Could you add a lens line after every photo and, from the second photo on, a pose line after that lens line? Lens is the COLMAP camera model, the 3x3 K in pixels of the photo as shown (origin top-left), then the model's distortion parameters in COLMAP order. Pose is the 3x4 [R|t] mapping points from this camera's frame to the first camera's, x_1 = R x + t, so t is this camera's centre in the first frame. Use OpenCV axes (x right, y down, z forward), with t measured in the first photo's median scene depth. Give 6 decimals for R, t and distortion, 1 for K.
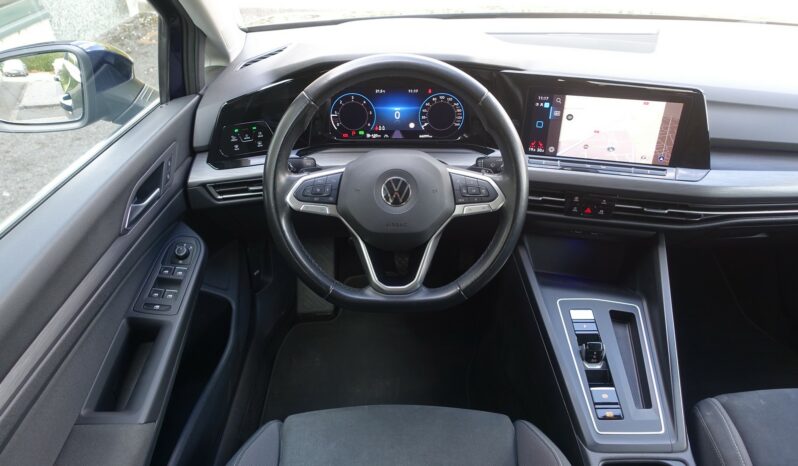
lens RADIAL K [[539.7, 0, 399.0], [0, 539.7, 233.0], [0, 0, 1]] dist [-0.007313, -0.001041]
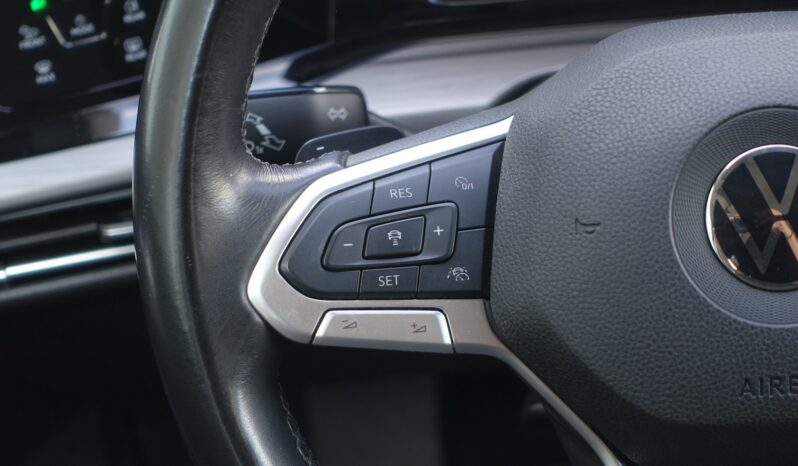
lens RADIAL K [[1491.8, 0, 399.0], [0, 1491.8, 233.0], [0, 0, 1]] dist [0.053190, -1.470688]
pose [[0.989468, -0.073942, -0.124441, -0.075098], [0.069581, 0.996812, -0.039045, -0.057564], [0.126931, 0.029975, 0.991459, 0.422590]]
